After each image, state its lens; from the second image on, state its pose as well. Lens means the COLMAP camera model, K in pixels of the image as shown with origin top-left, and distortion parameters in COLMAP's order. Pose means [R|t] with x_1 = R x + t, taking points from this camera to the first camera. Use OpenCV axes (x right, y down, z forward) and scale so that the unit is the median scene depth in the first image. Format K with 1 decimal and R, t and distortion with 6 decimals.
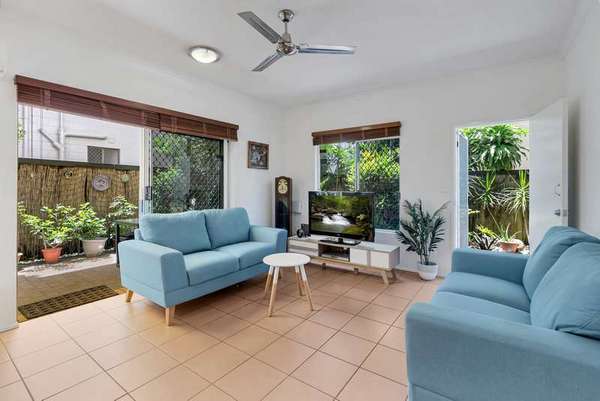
lens RADIAL K [[268.7, 0, 298.3], [0, 268.7, 202.7], [0, 0, 1]] dist [-0.001902, -0.000015]
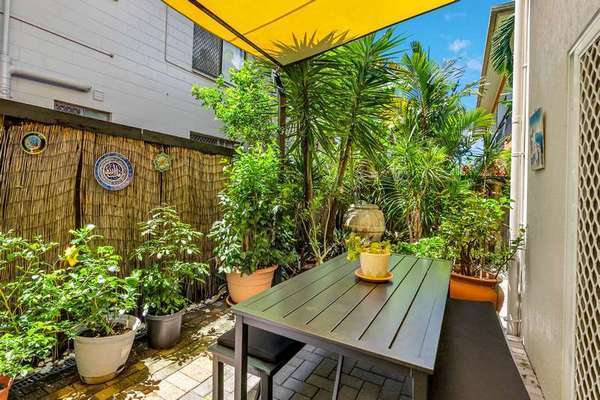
lens RADIAL K [[292.7, 0, 300.5], [0, 292.7, 198.5], [0, 0, 1]] dist [0.001622, -0.000012]
pose [[0.993655, 0.039541, 0.105291, -0.511485], [-0.038122, 0.999153, -0.015464, -0.036949], [-0.105813, 0.011352, 0.994321, 0.540969]]
